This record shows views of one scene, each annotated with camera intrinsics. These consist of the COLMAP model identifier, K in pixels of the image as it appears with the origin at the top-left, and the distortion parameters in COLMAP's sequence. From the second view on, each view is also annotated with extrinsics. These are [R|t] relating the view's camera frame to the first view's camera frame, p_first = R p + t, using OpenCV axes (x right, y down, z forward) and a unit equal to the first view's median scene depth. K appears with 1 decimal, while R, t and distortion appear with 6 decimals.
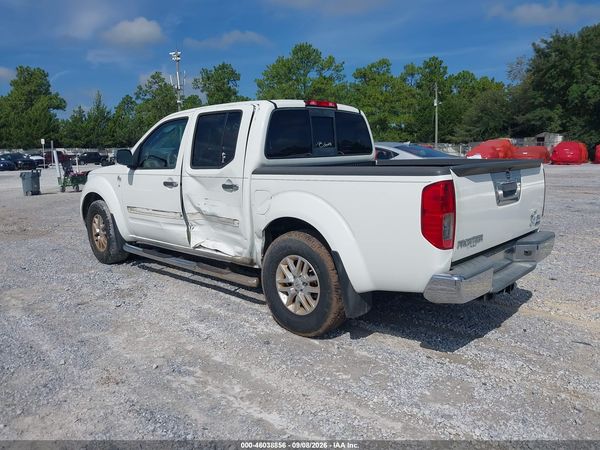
lens RADIAL K [[468.3, 0, 300.0], [0, 468.3, 225.0], [0, 0, 1]] dist [0.067921, -0.136534]
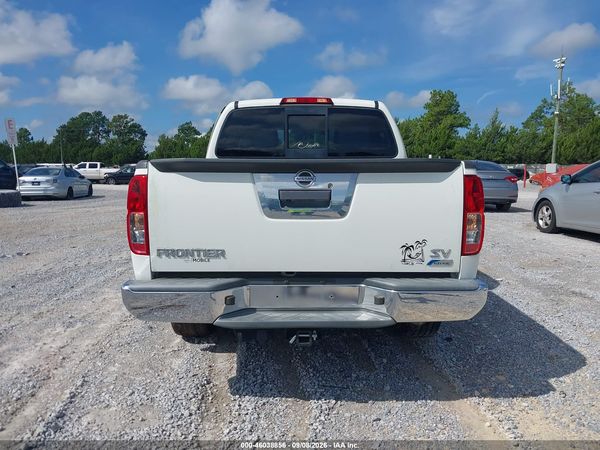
lens RADIAL K [[468.3, 0, 300.0], [0, 468.3, 225.0], [0, 0, 1]] dist [0.067921, -0.136534]
pose [[0.693111, 0.102752, -0.713470, 0.667958], [-0.126776, 0.991736, 0.019668, -0.033618], [0.709595, 0.076819, 0.700410, 0.356410]]
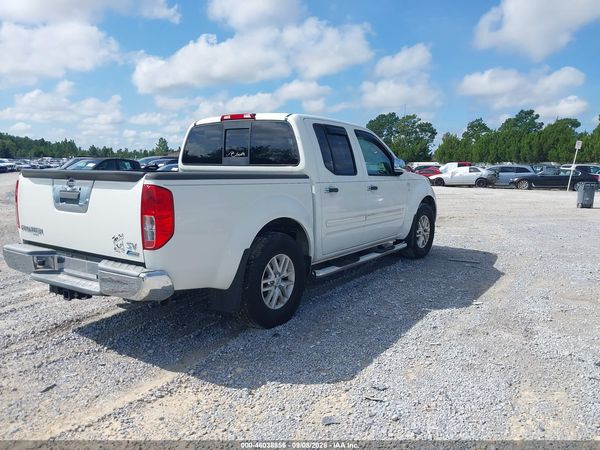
lens RADIAL K [[464.8, 0, 287.6], [0, 464.8, 227.7], [0, 0, 1]] dist [0.084226, -0.130335]
pose [[0.157382, 0.149524, -0.976152, 1.067234], [-0.171994, 0.977514, 0.122003, -0.150842], [0.972445, 0.148691, 0.179560, 0.905038]]
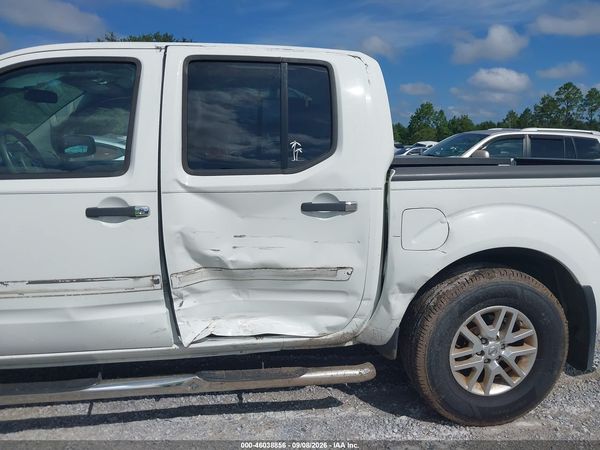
lens RADIAL K [[476.1, 0, 300.0], [0, 476.1, 225.0], [0, 0, 1]] dist [0.074443, -0.096484]
pose [[0.613340, -0.104179, 0.782918, -0.520977], [0.105196, 0.993206, 0.049750, -0.081304], [-0.782782, 0.051846, 0.620132, 0.620274]]
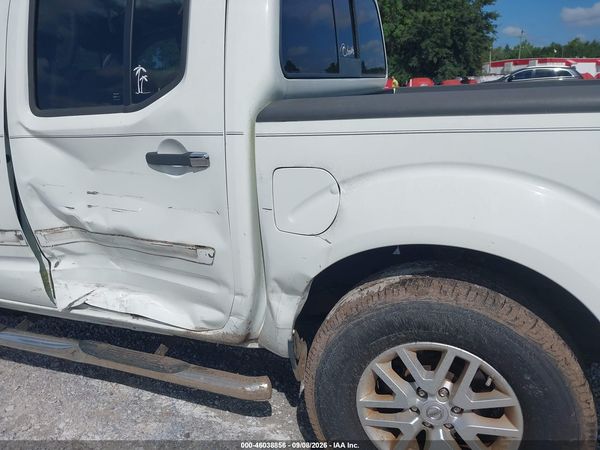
lens RADIAL K [[468.3, 0, 300.0], [0, 468.3, 225.0], [0, 0, 1]] dist [0.067921, -0.136534]
pose [[0.927967, -0.121888, 0.352167, -0.173659], [0.081062, 0.988392, 0.128493, -0.062739], [-0.363740, -0.090690, 0.927075, 0.550811]]
